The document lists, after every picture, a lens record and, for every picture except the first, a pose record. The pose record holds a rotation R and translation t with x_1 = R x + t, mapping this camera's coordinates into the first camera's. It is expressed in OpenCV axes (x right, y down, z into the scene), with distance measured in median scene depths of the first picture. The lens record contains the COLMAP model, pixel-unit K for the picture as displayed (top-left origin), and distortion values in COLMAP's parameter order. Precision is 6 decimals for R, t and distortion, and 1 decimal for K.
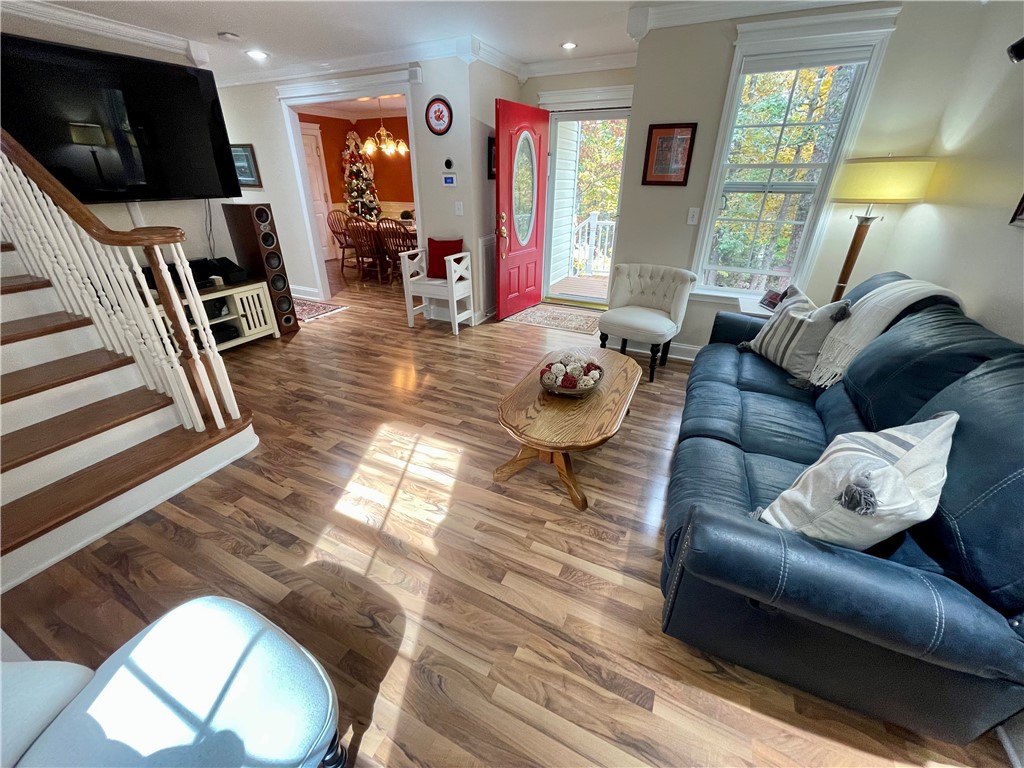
lens RADIAL K [[406.9, 0, 511.2], [0, 406.9, 380.7], [0, 0, 1]] dist [-0.000623, -0.000053]
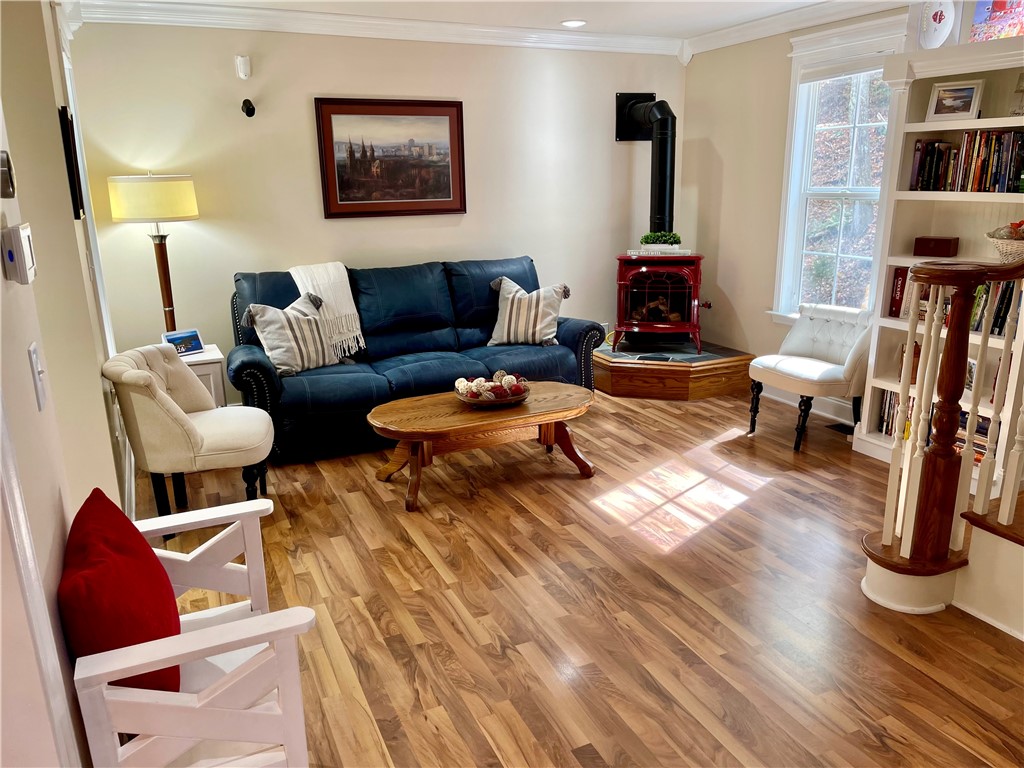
lens RADIAL K [[768.9, 0, 513.2], [0, 768.9, 387.1], [0, 0, 1]] dist [0.000024, -0.000184]
pose [[-0.771697, -0.166019, 0.613940, -0.949151], [0.288533, 0.768879, 0.570590, -0.991548], [-0.566774, 0.617464, -0.545440, 1.880577]]
